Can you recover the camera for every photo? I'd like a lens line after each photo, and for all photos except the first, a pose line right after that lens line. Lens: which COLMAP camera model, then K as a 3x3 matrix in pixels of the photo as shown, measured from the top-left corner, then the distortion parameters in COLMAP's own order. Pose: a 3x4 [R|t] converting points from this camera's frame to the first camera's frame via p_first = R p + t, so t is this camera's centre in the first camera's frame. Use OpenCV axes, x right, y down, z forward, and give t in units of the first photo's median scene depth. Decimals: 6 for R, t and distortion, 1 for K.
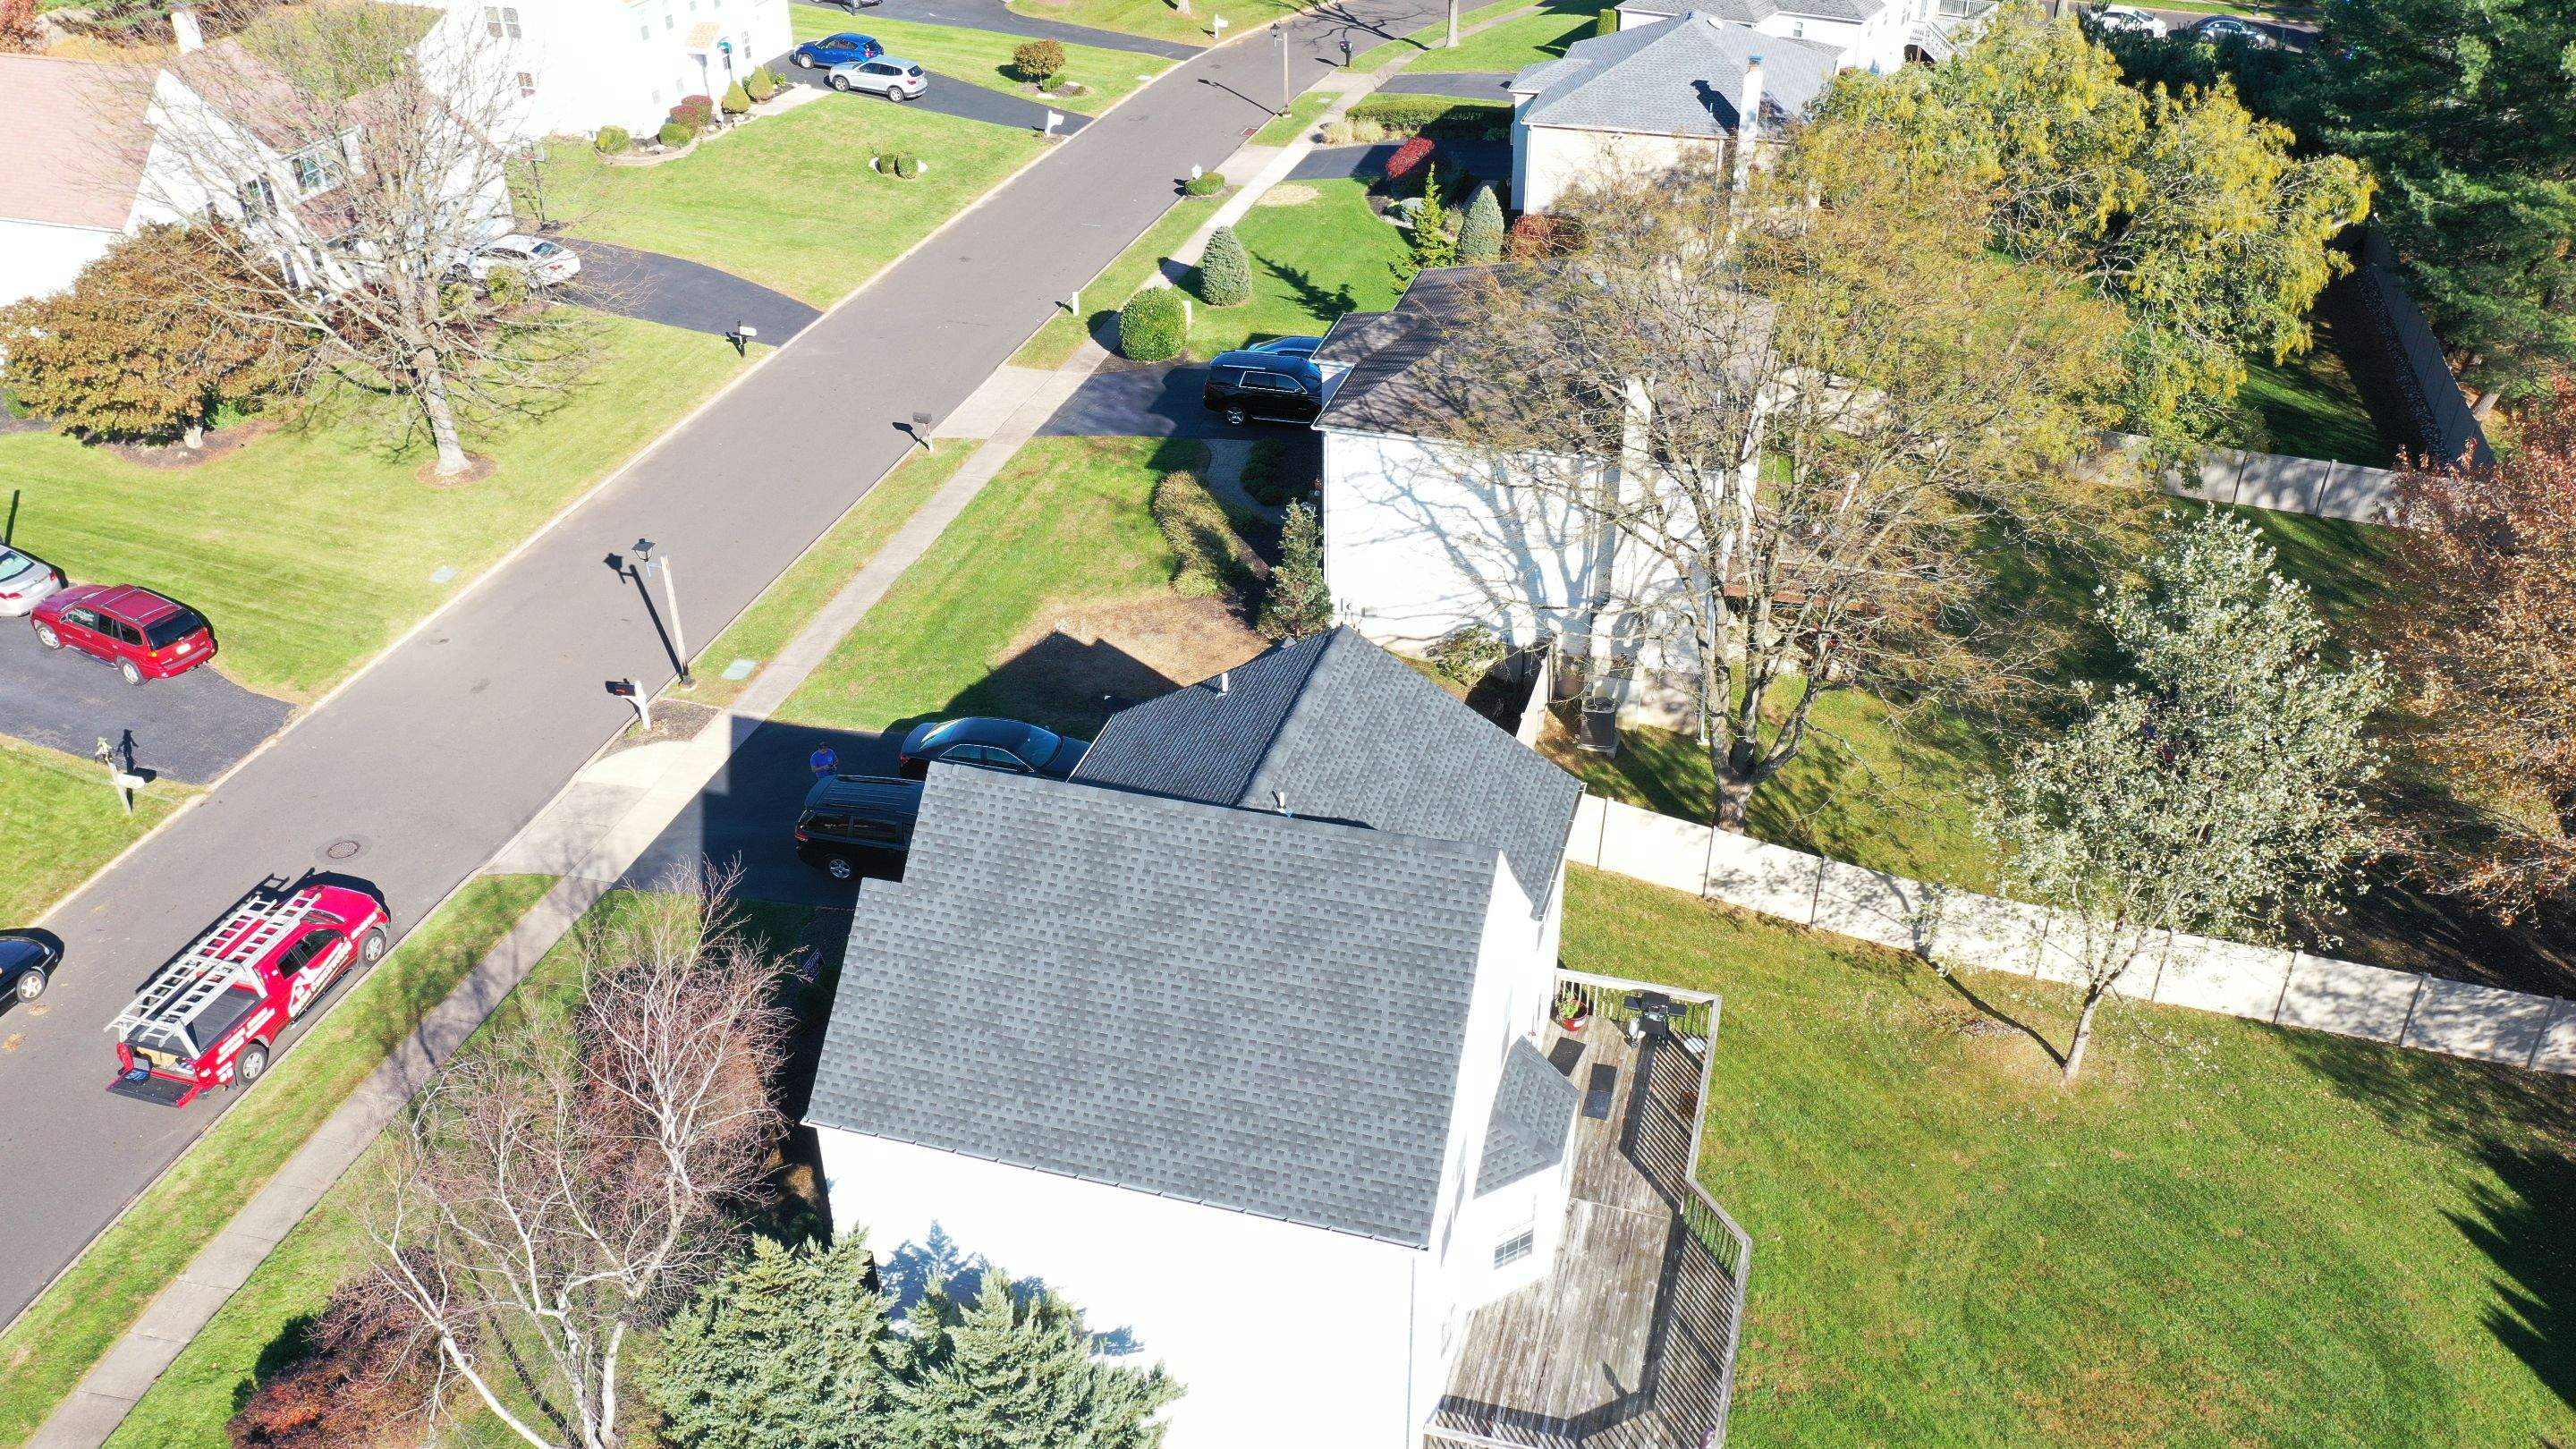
lens RADIAL K [[2047.7, 0, 1288.0], [0, 2047.7, 729.5], [0, 0, 1]] dist [0.016401, 0.001975]
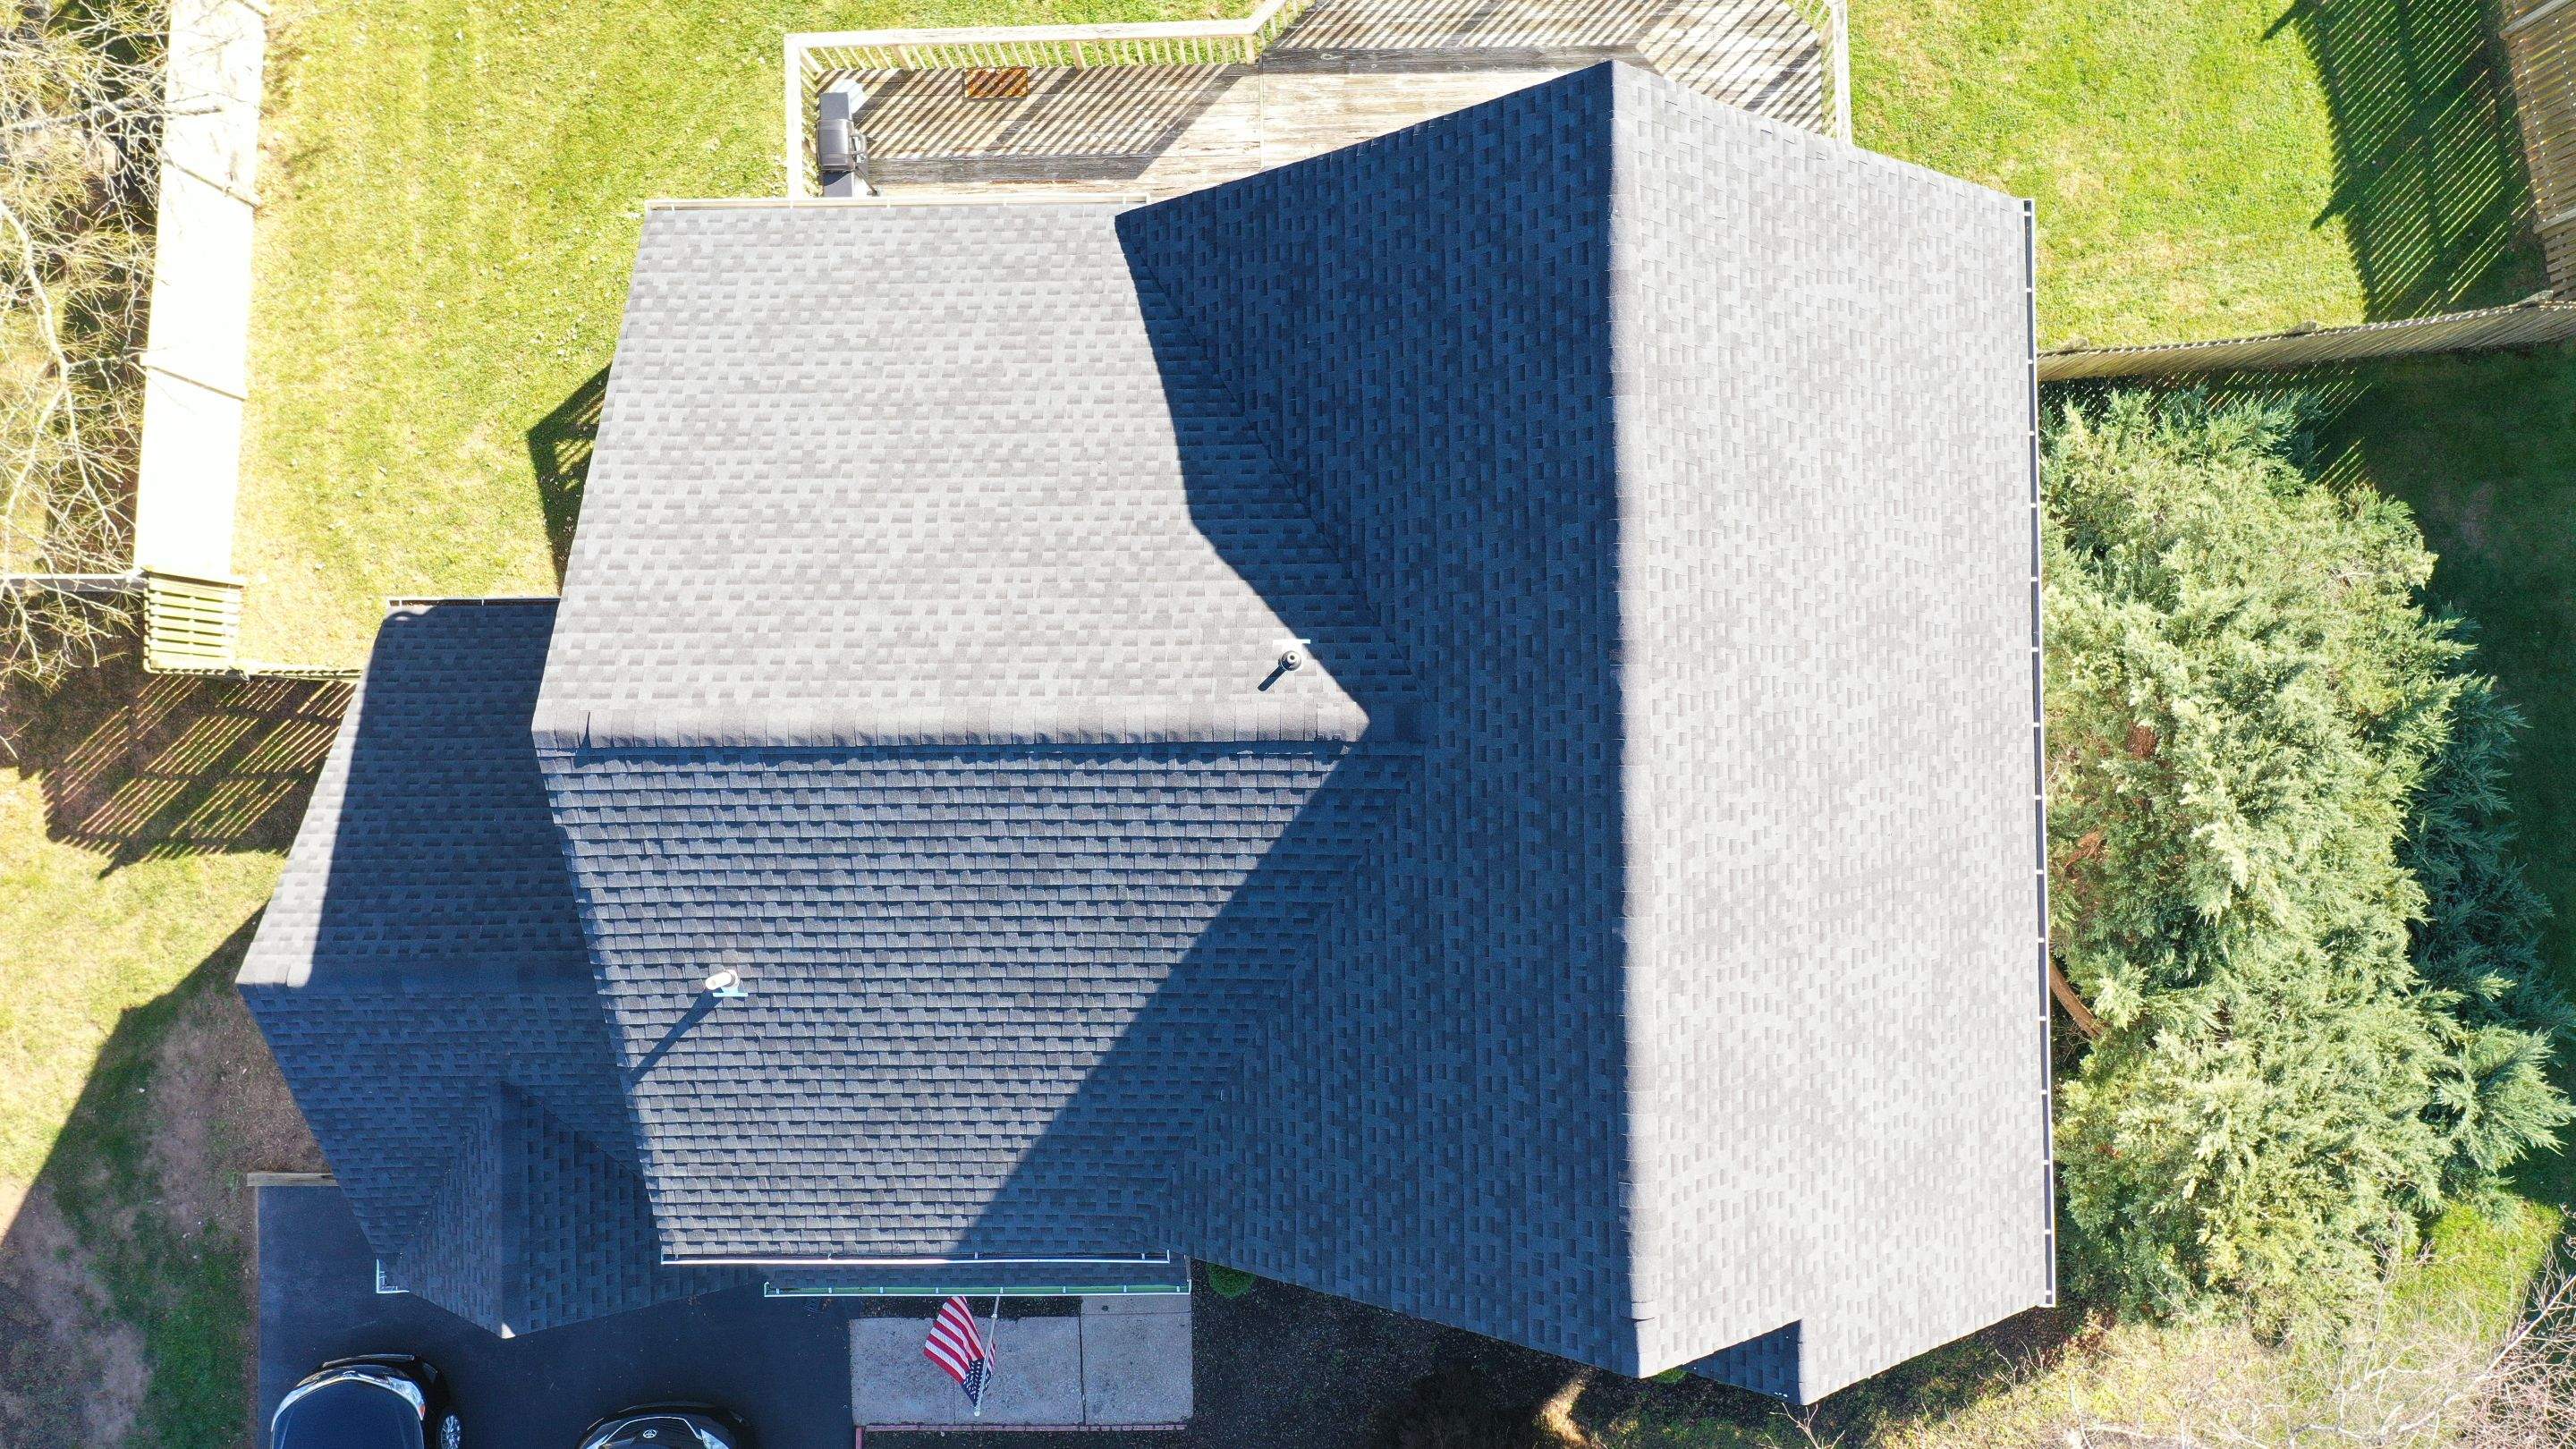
lens RADIAL K [[2047.7, 0, 1295.1], [0, 2047.7, 726.1], [0, 0, 1]] dist [0.016401, 0.001975]
pose [[-0.294580, -0.955401, 0.020793, -0.021372], [0.531056, -0.145574, 0.834738, -0.271508], [-0.794482, 0.256939, 0.550254, 0.574839]]
